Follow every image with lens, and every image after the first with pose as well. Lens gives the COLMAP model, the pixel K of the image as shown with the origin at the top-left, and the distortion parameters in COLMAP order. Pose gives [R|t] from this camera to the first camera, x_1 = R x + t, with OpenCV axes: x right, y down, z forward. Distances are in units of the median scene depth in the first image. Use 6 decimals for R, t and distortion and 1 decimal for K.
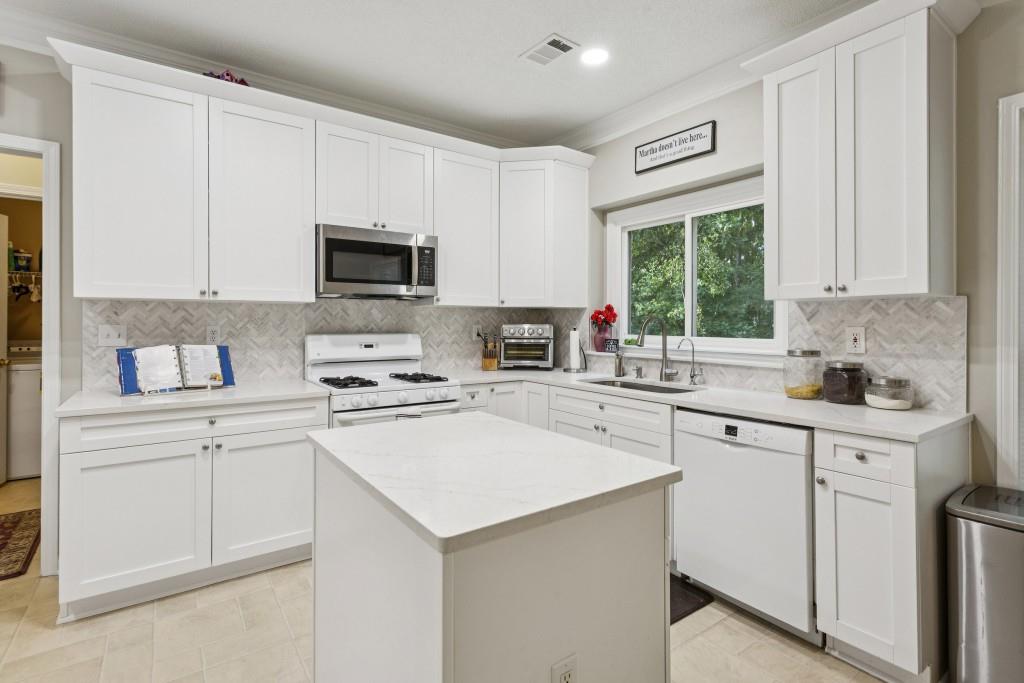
lens RADIAL K [[493.1, 0, 511.8], [0, 493.1, 322.2], [0, 0, 1]] dist [-0.001340, 0.003830]
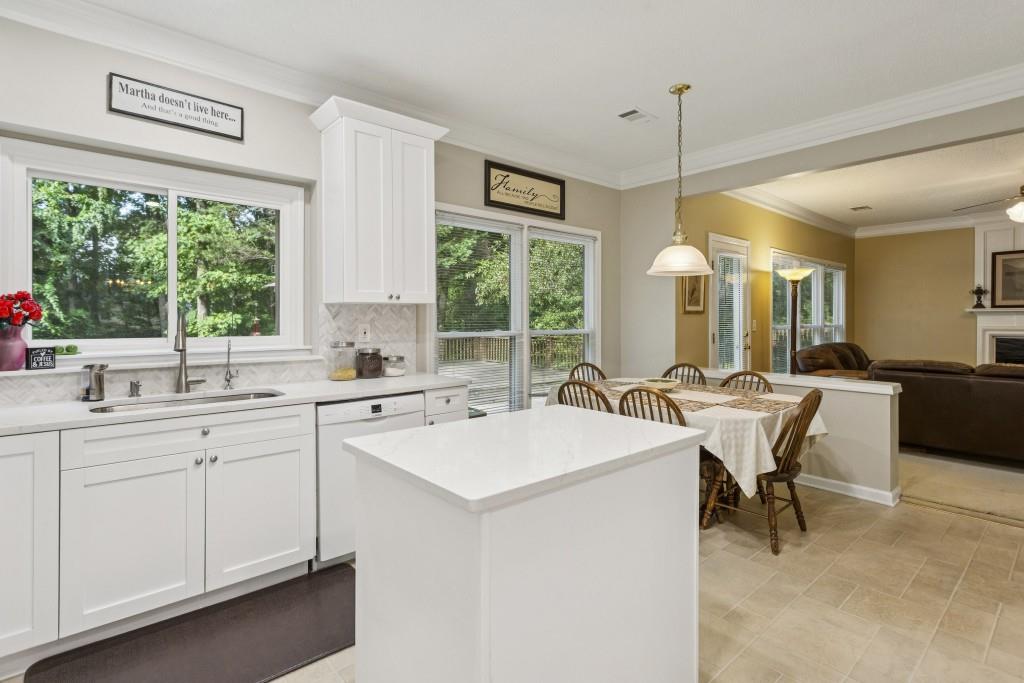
lens RADIAL K [[493.1, 0, 509.5], [0, 493.1, 321.6], [0, 0, 1]] dist [-0.001340, 0.003830]
pose [[-0.098721, -0.006109, 0.995096, -0.591595], [-0.000311, 0.999981, 0.006108, -0.003366], [-0.995115, 0.000294, -0.098721, 0.580616]]
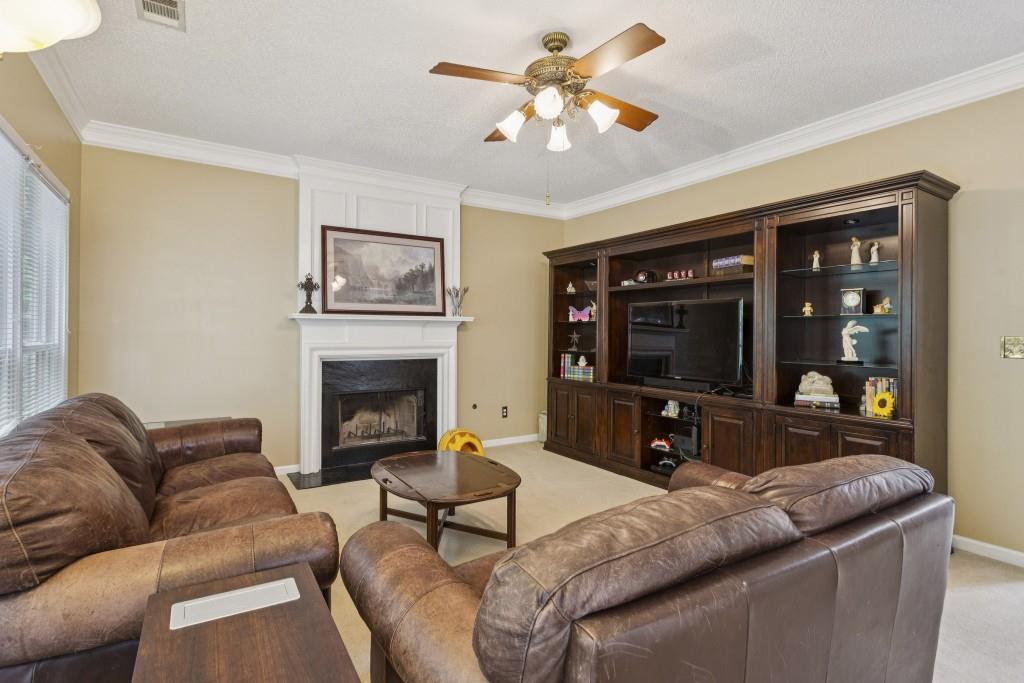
lens RADIAL K [[493.1, 0, 514.3], [0, 493.1, 331.9], [0, 0, 1]] dist [-0.001340, 0.003830]
pose [[-0.998460, -0.005502, 0.055203, 0.948365], [-0.005760, 0.999973, -0.004516, 0.003744], [-0.055177, -0.004827, -0.998465, -0.560343]]
